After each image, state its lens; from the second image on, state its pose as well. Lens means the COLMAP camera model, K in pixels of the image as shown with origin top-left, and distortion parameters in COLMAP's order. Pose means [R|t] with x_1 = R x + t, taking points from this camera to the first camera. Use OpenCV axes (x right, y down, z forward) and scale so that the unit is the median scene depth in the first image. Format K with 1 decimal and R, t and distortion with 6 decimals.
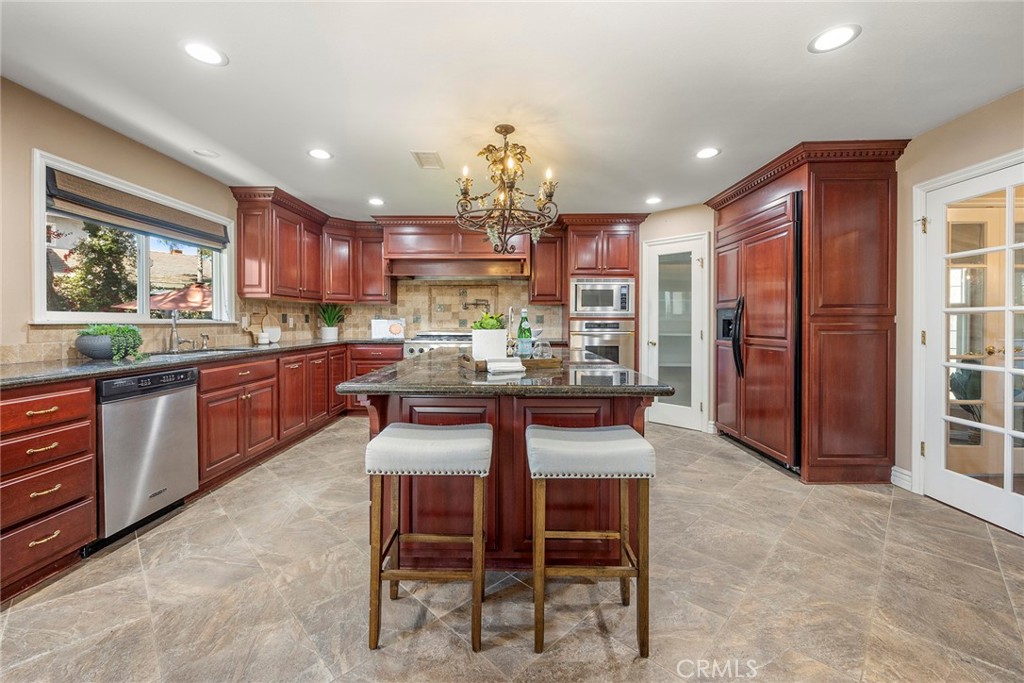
lens RADIAL K [[412.1, 0, 512.3], [0, 412.1, 322.0], [0, 0, 1]] dist [-0.009638, -0.000073]
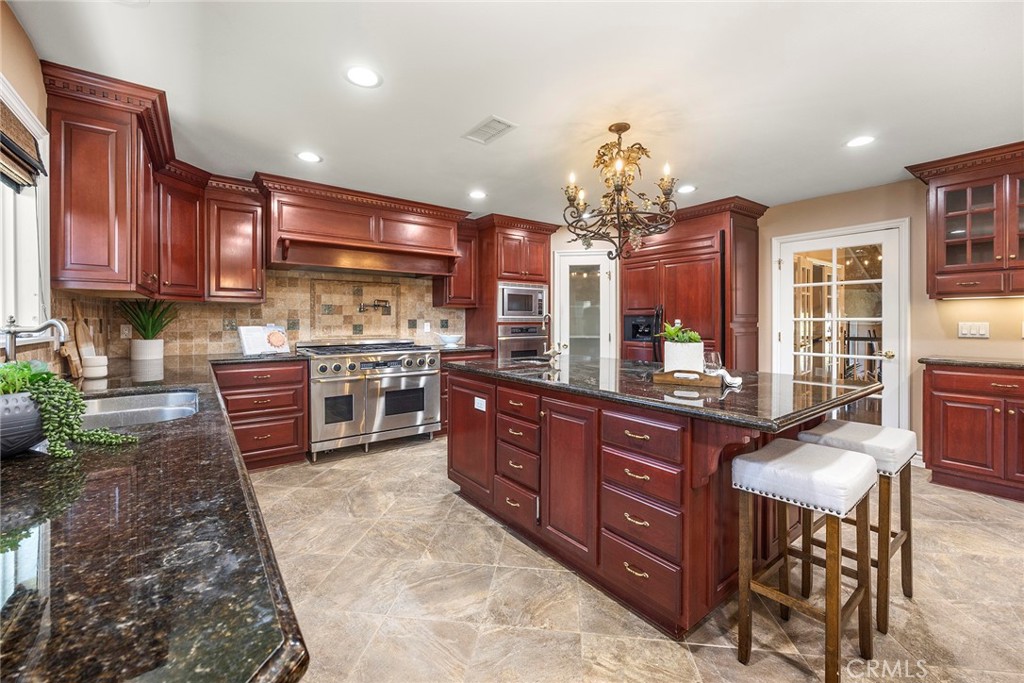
lens RADIAL K [[412.1, 0, 509.1], [0, 412.1, 322.7], [0, 0, 1]] dist [-0.009638, -0.000073]
pose [[0.792863, -0.005250, 0.609377, -0.427329], [0.002360, 0.999982, 0.005544, -0.015737], [-0.609395, -0.002957, 0.792861, 0.221769]]
